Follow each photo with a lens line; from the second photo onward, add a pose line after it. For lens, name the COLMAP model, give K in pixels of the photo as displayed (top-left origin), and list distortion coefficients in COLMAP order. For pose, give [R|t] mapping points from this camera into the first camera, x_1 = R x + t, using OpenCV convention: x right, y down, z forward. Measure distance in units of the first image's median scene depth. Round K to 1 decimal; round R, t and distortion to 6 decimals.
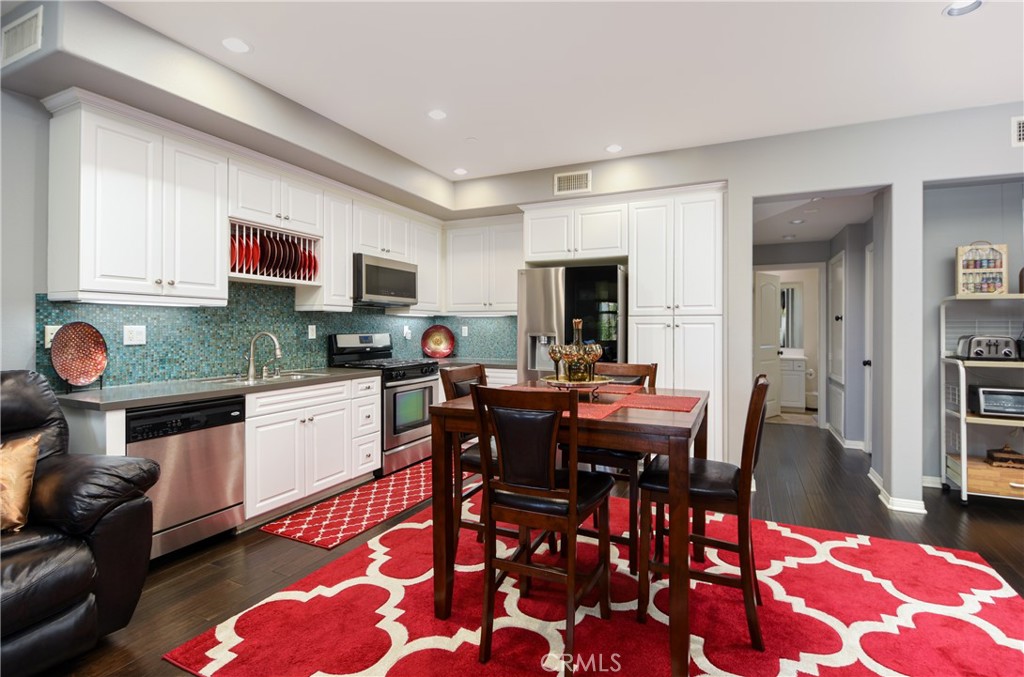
lens RADIAL K [[484.3, 0, 512.0], [0, 484.3, 338.5], [0, 0, 1]] dist [-0.000869, -0.000427]
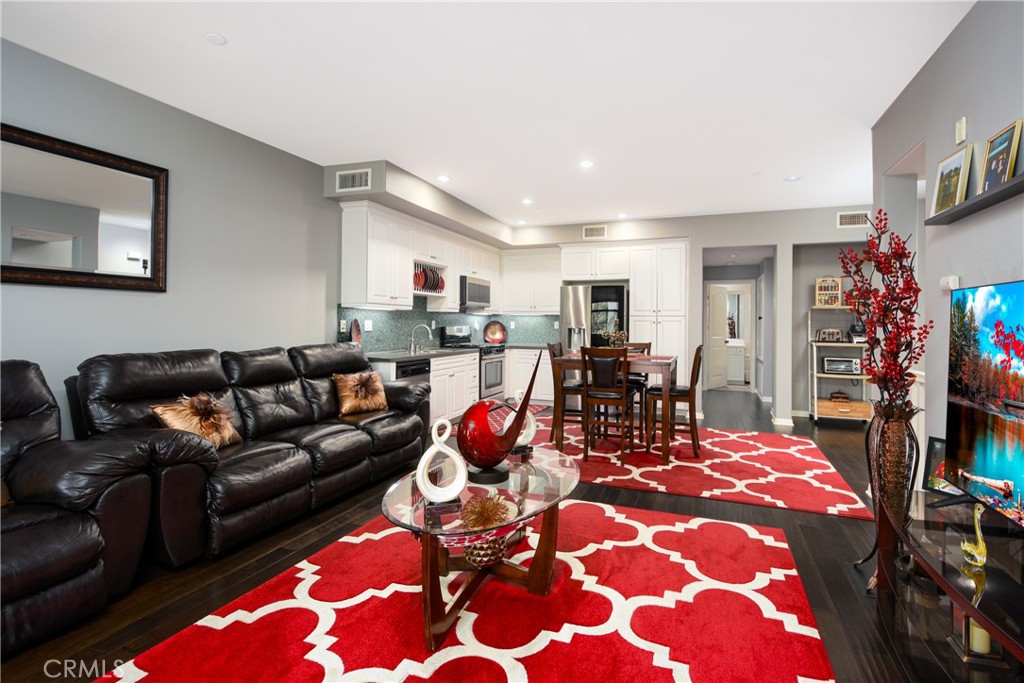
lens RADIAL K [[469.5, 0, 512.4], [0, 469.5, 337.0], [0, 0, 1]] dist [-0.003511, -0.000342]
pose [[0.998657, 0.004106, 0.051654, -0.273011], [-0.004550, 0.999954, 0.008484, 0.014479], [-0.051617, -0.008707, 0.998629, -0.652923]]
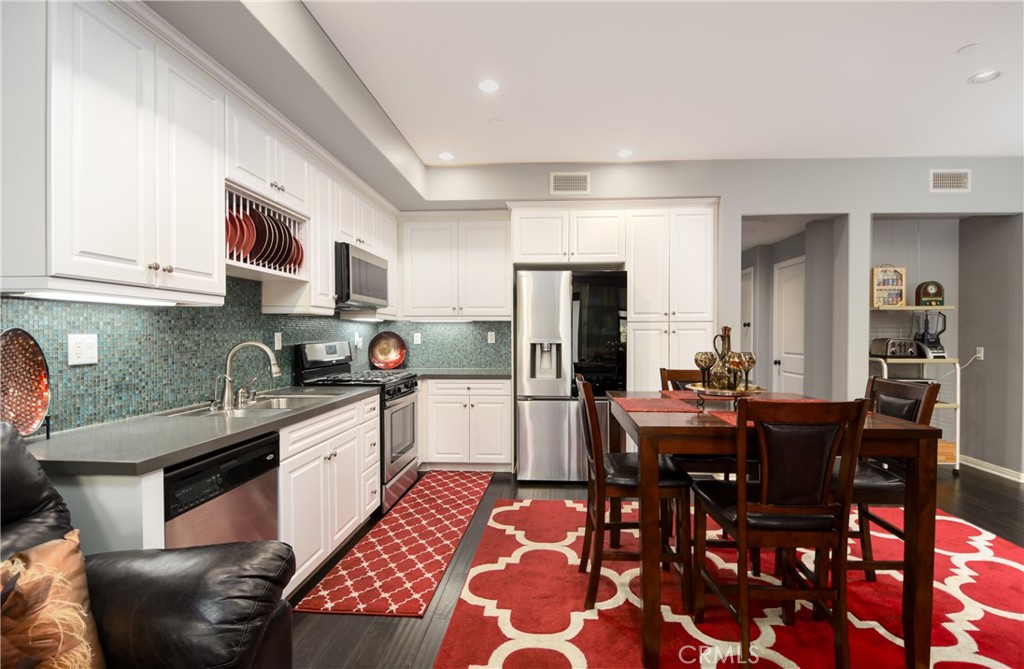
lens RADIAL K [[488.5, 0, 527.0], [0, 488.5, 349.1], [0, 0, 1]] dist [-0.000143, -0.000672]
pose [[0.928029, -0.016709, 0.372133, -0.391668], [0.013001, 0.999838, 0.012471, -0.006317], [-0.372281, -0.006736, 0.928095, 0.155153]]
